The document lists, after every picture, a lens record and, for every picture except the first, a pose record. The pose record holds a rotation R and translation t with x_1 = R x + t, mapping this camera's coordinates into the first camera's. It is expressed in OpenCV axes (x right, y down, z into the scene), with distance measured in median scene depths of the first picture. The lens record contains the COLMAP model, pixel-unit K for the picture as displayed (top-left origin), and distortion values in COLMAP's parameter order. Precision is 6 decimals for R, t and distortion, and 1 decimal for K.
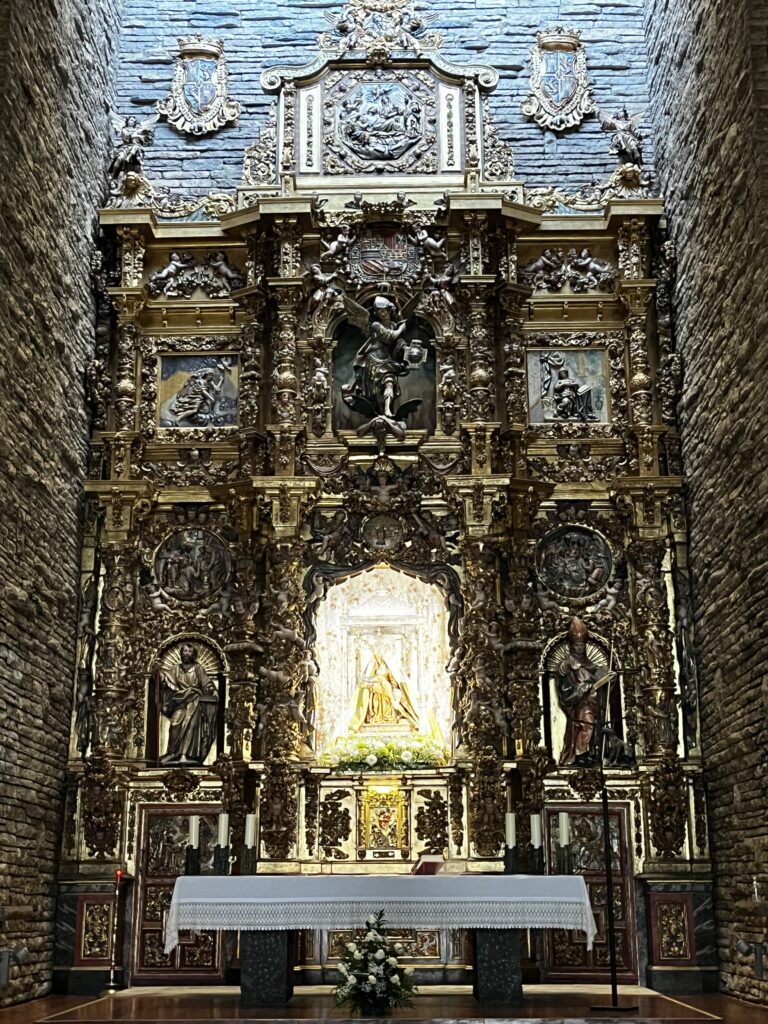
lens RADIAL K [[1502.5, 0, 380.1], [0, 1502.5, 466.3], [0, 0, 1]] dist [0.023873, 0.000000]
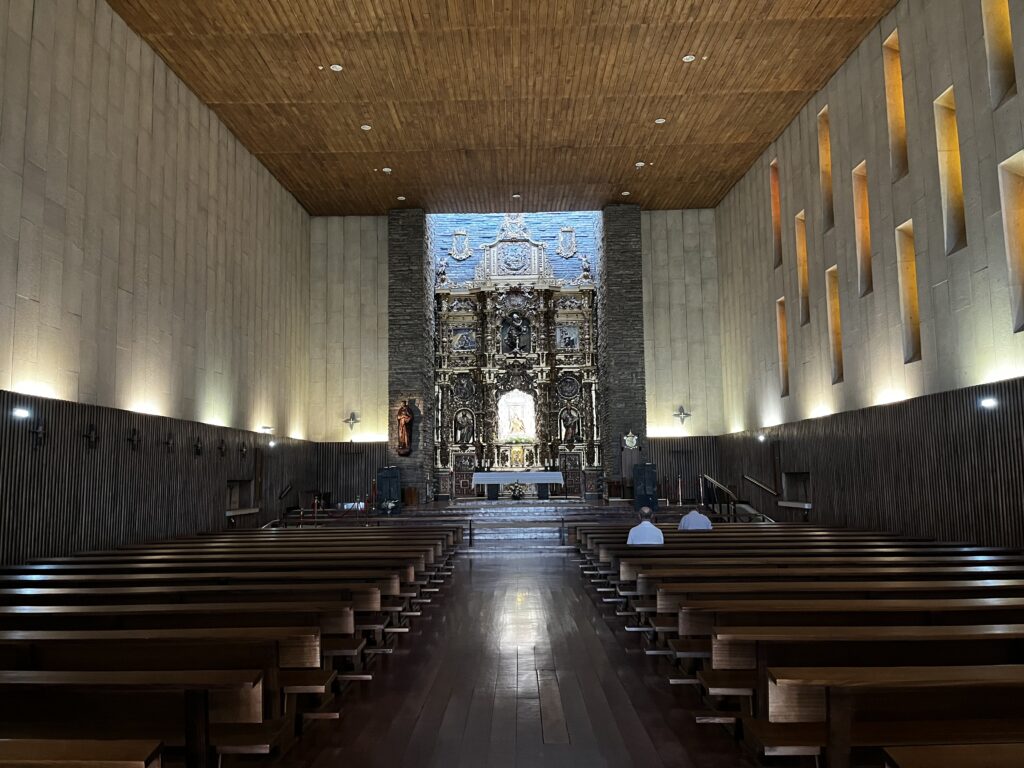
lens RADIAL K [[776.6, 0, 507.8], [0, 776.6, 383.2], [0, 0, 1]] dist [0.000584, -0.000168]
pose [[0.999935, -0.009850, -0.005730, -0.007916], [0.010657, 0.986400, 0.164019, -0.263066], [0.004037, -0.164070, 0.986440, -0.880700]]
